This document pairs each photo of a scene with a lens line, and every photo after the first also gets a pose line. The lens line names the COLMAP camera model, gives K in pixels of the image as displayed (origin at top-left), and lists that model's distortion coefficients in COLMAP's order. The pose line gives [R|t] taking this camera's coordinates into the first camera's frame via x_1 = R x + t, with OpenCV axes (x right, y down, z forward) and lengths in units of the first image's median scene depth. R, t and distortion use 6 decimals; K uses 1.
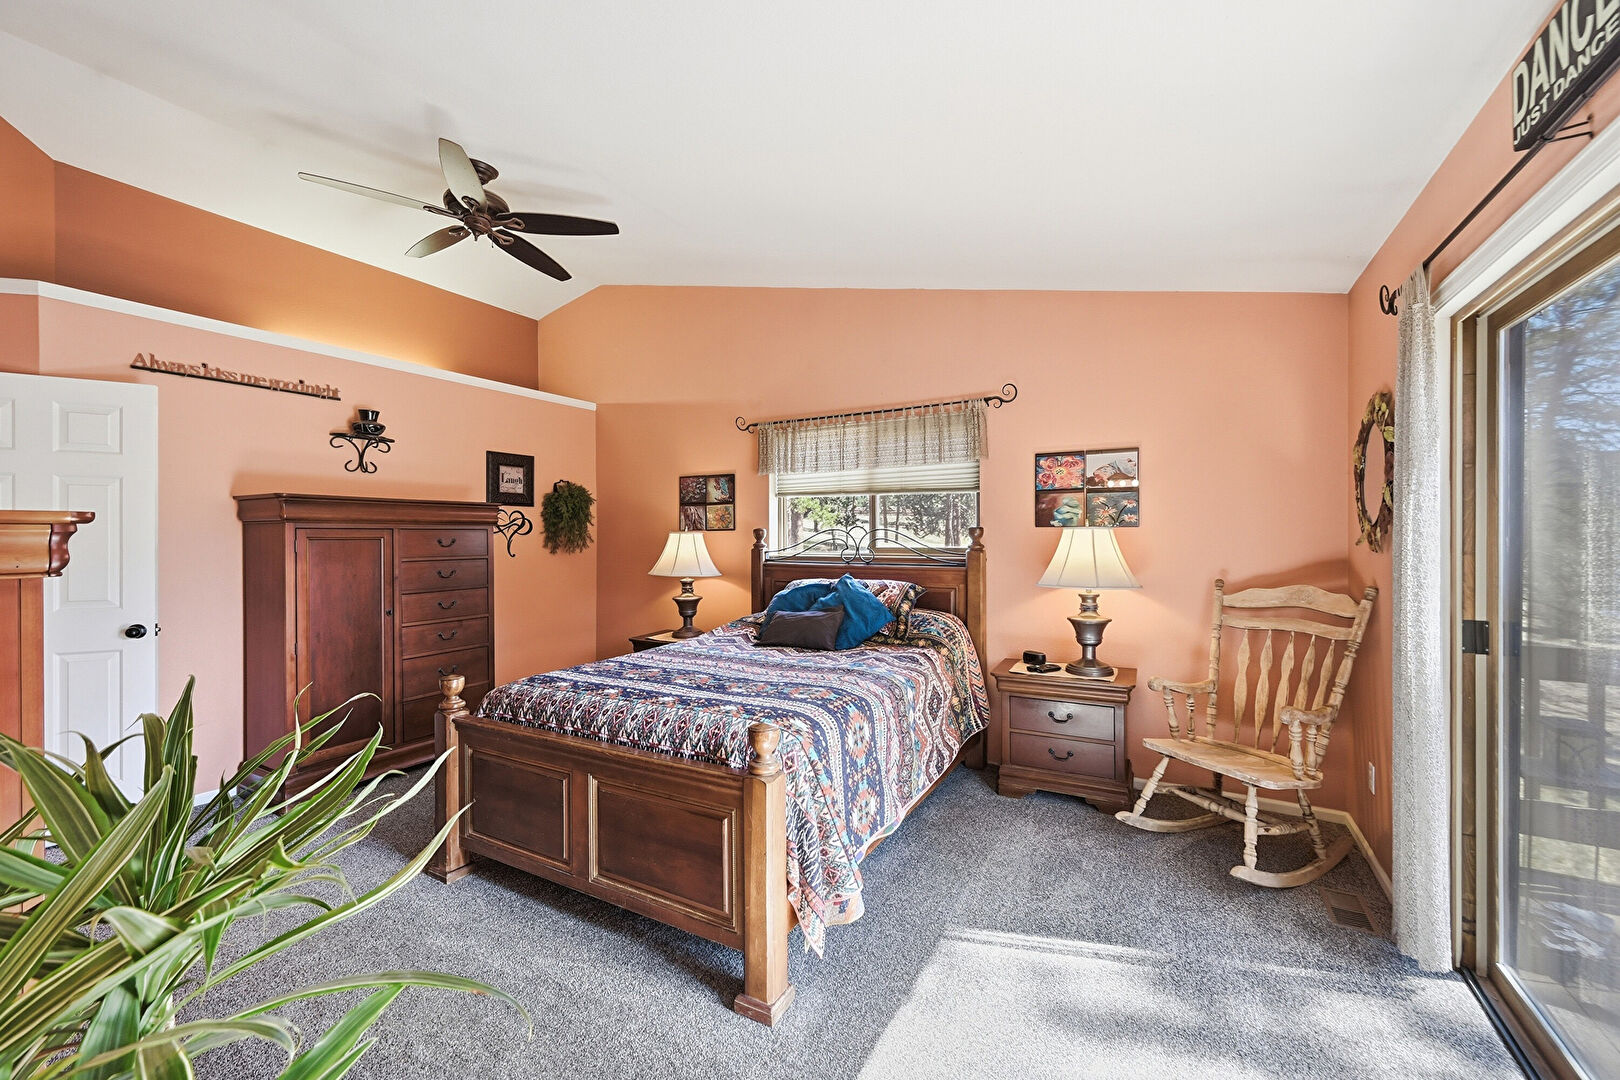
lens RADIAL K [[643.0, 0, 810.7], [0, 643.0, 539.3], [0, 0, 1]] dist [-0.002203, 0.000428]
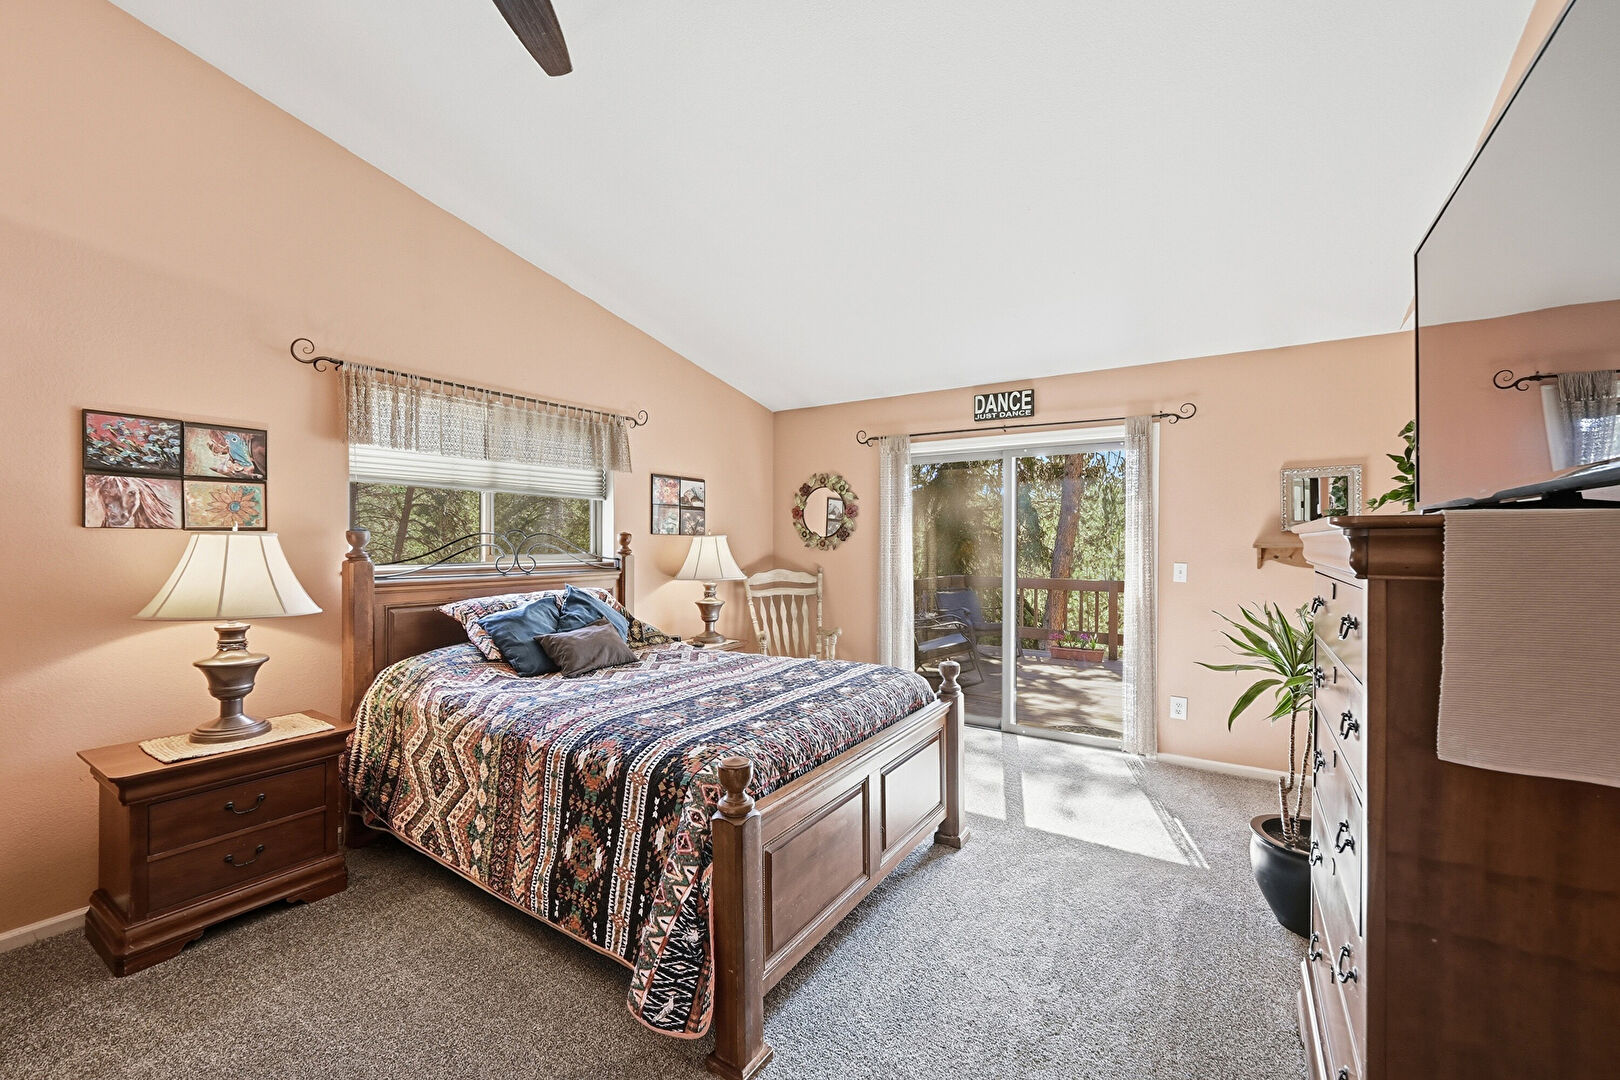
lens RADIAL K [[643.0, 0, 809.2], [0, 643.0, 539.4], [0, 0, 1]] dist [-0.002203, 0.000428]
pose [[0.070202, 0.003941, 0.997525, -0.677843], [0.001329, 0.999991, -0.004045, -0.003224], [-0.997532, 0.001609, 0.070196, 0.505164]]
